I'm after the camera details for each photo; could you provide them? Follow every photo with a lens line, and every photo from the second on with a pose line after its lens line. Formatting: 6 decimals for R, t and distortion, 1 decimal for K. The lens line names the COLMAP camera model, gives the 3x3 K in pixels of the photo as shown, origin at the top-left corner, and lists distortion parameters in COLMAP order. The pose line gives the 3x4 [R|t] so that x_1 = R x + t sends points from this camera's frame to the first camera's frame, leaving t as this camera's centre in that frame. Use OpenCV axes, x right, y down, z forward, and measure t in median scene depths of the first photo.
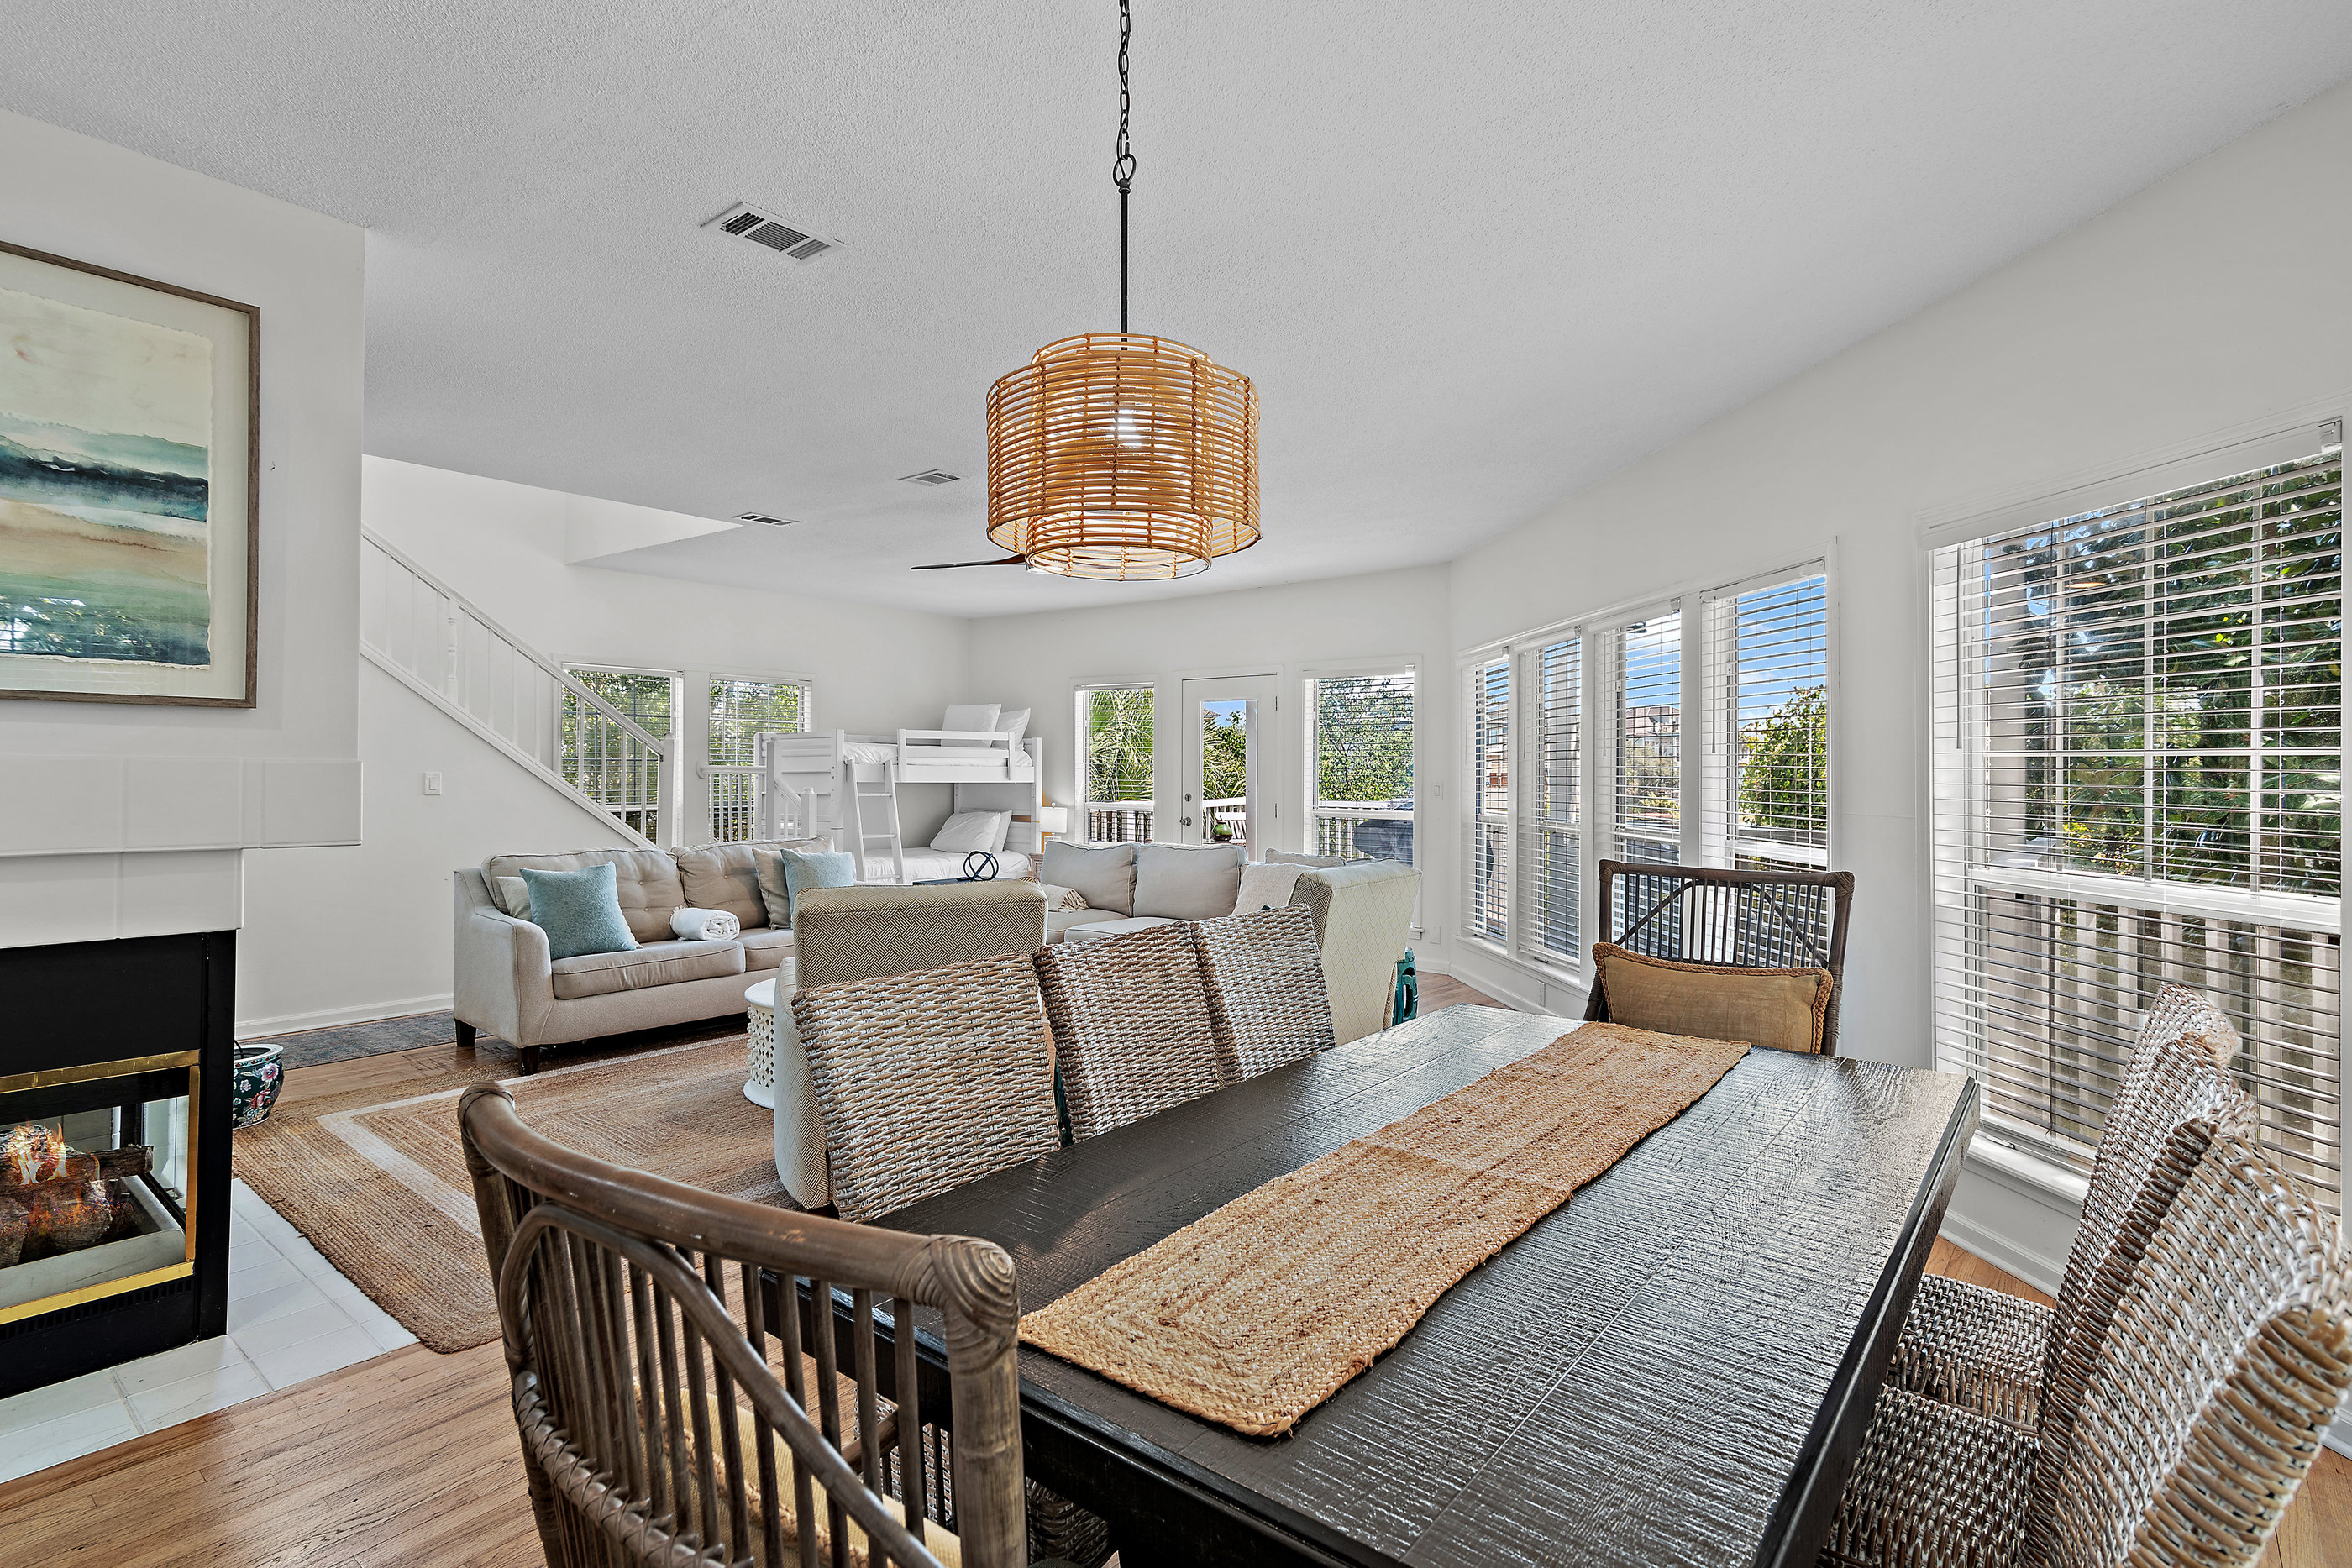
lens RADIAL K [[1207.6, 0, 1188.3], [0, 1207.6, 770.9], [0, 0, 1]] dist [0.011919, 0.001427]
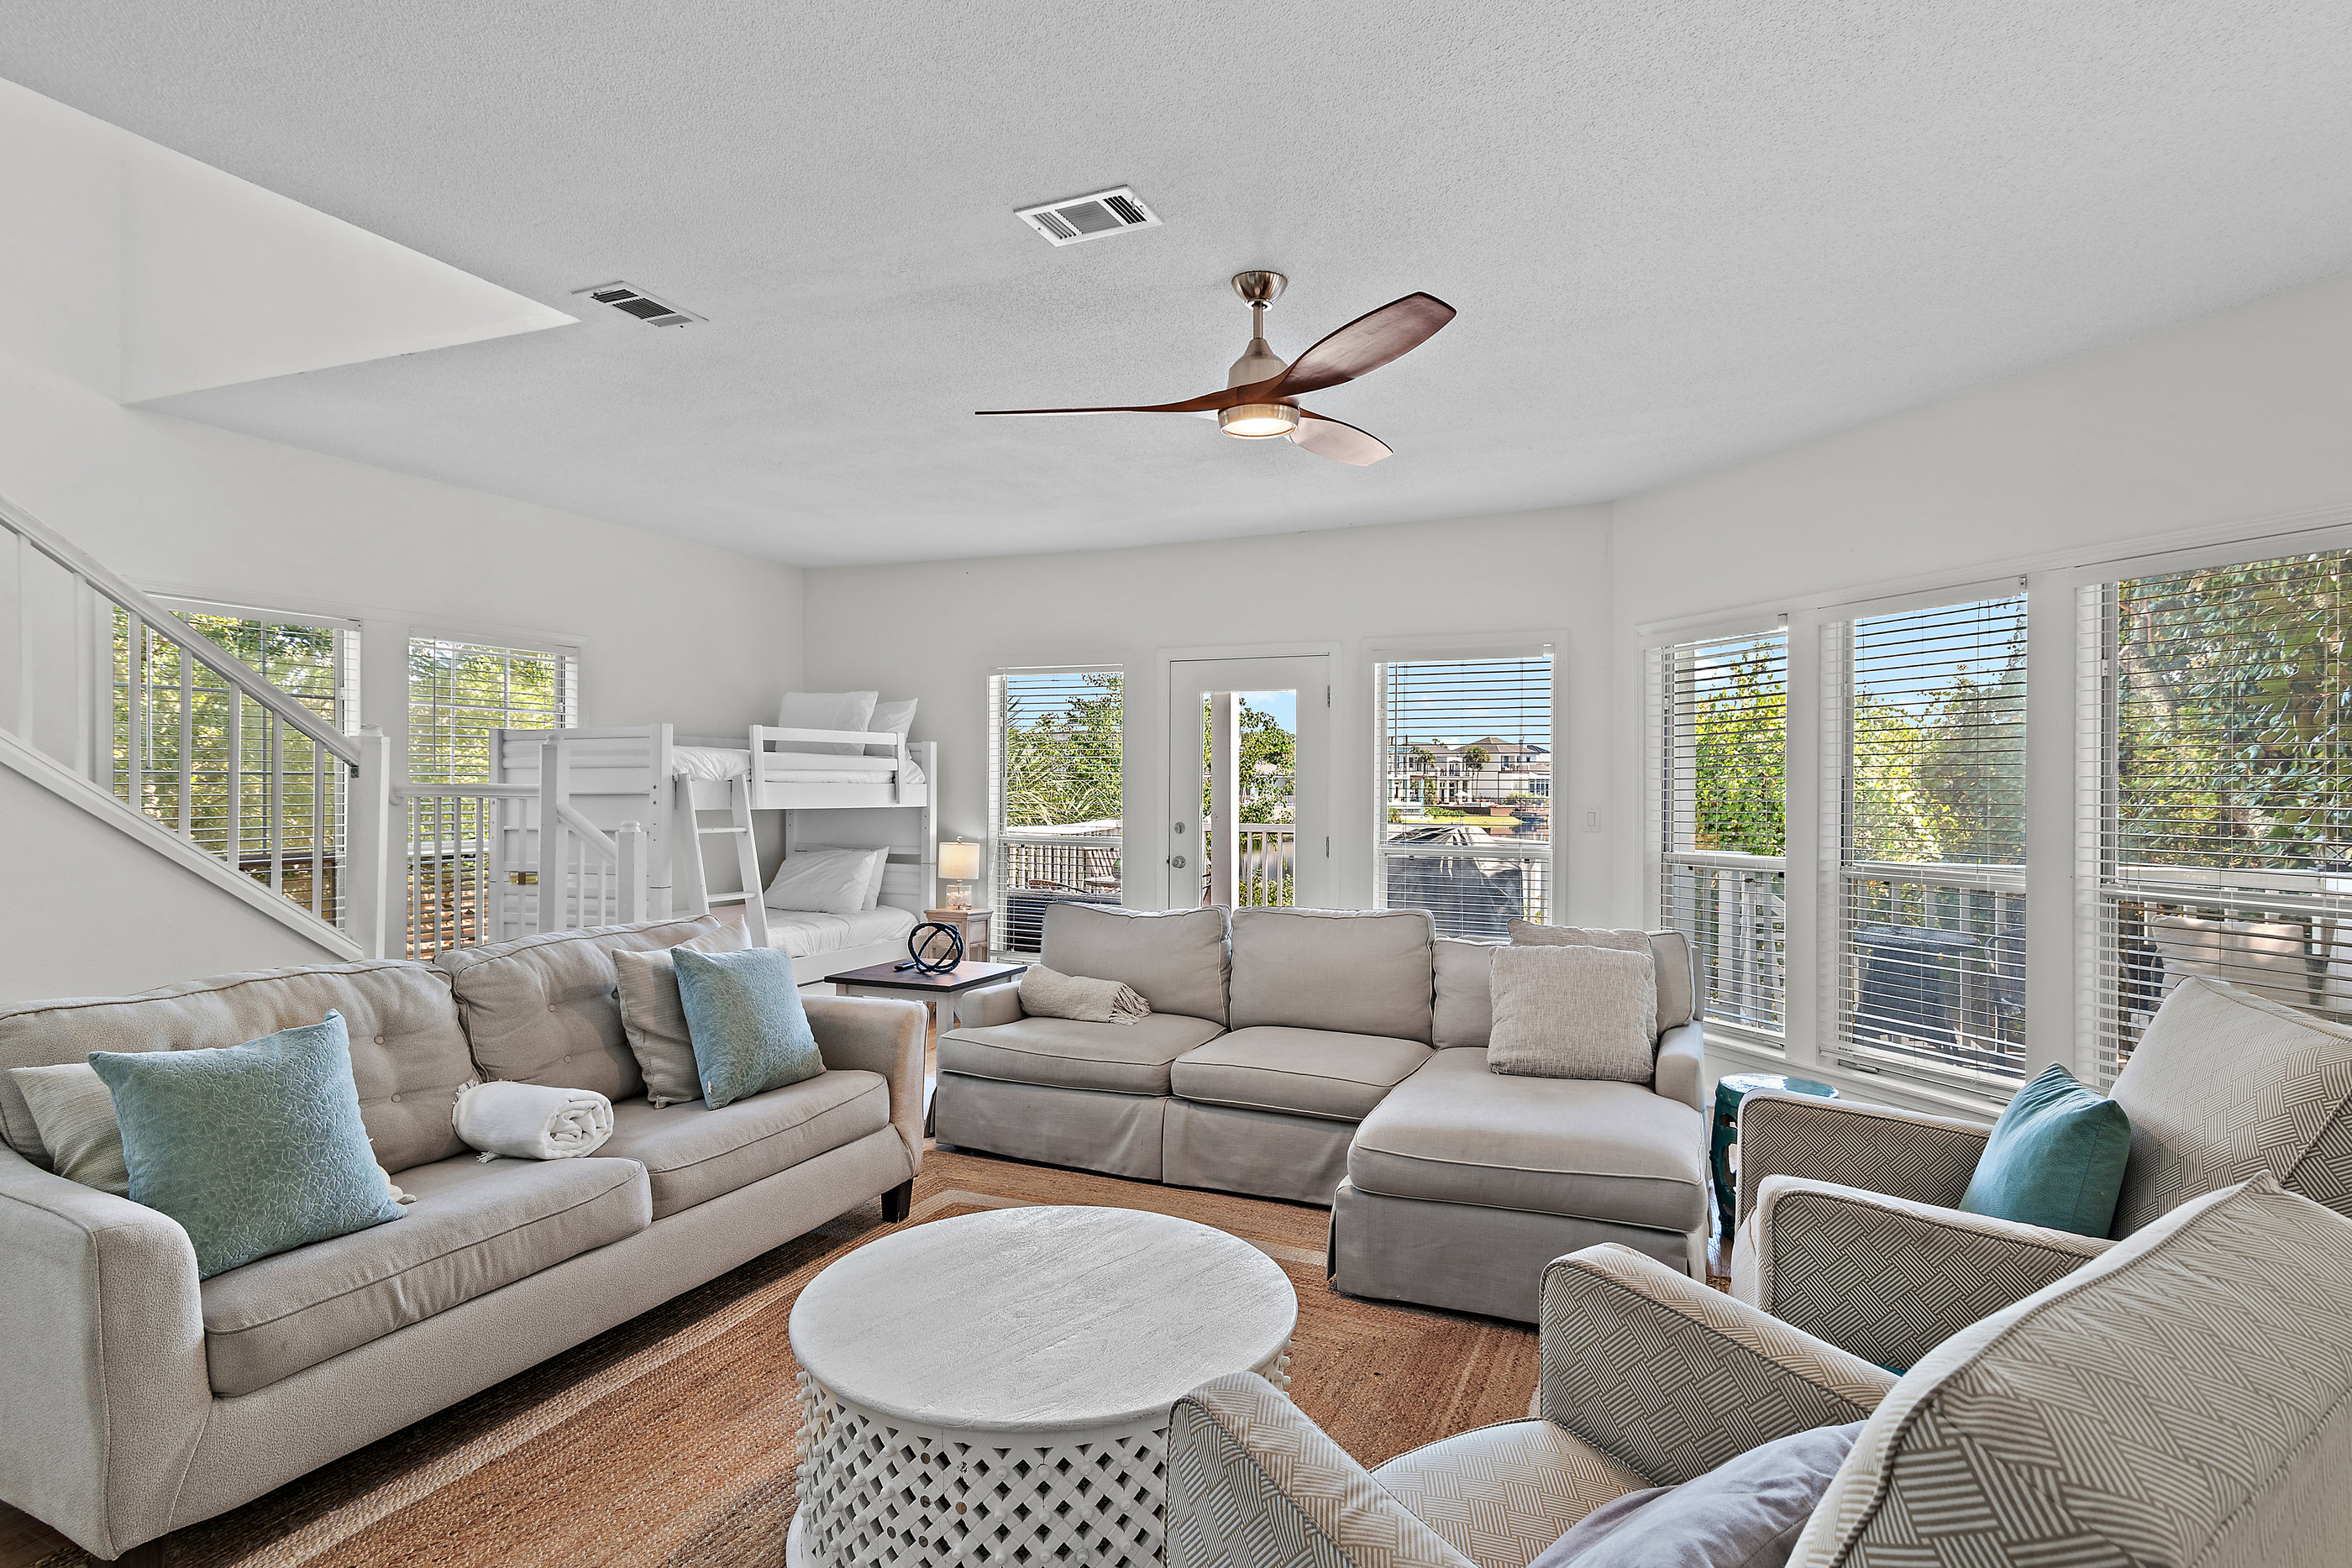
lens RADIAL K [[1207.6, 0, 1169.7], [0, 1207.6, 780.3], [0, 0, 1]] dist [0.011919, 0.001427]
pose [[0.959752, 0.000747, 0.280849, -0.251081], [-0.000442, 0.999999, -0.001149, -0.006265], [-0.280850, 0.000978, 0.959751, 0.400300]]
